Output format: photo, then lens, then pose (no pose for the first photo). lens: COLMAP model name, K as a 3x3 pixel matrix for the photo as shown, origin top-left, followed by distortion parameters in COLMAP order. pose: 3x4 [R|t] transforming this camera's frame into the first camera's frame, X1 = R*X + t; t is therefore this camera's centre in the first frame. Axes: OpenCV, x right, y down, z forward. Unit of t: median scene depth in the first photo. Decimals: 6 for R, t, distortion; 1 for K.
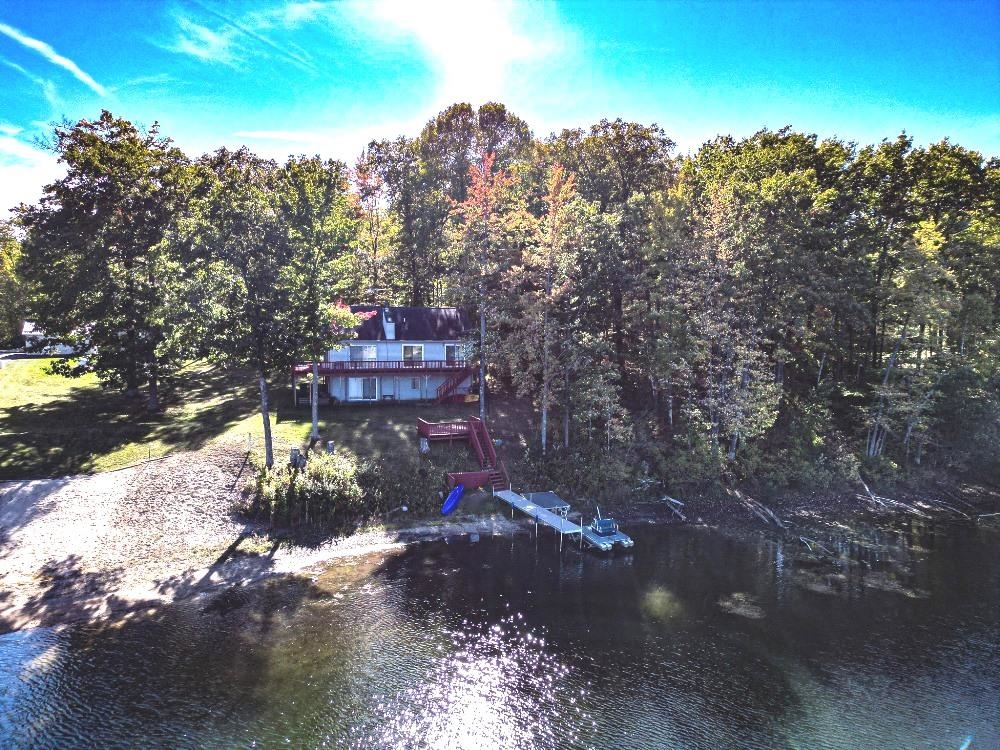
lens RADIAL K [[708.1, 0, 496.3], [0, 708.1, 376.1], [0, 0, 1]] dist [0.079600, -0.088233]
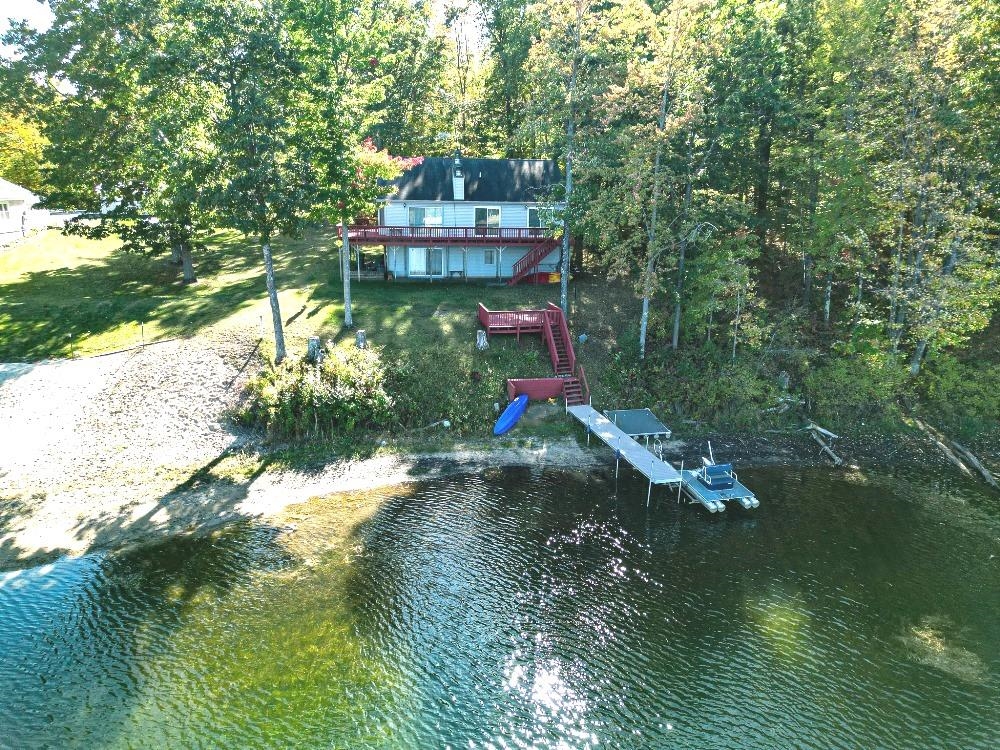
lens RADIAL K [[708.1, 0, 496.3], [0, 708.1, 376.1], [0, 0, 1]] dist [0.079600, -0.088233]
pose [[0.984694, 0.050599, -0.166783, 0.044020], [-0.020579, 0.983990, 0.177030, 0.000659], [0.173070, -0.170888, 0.969971, 0.258086]]
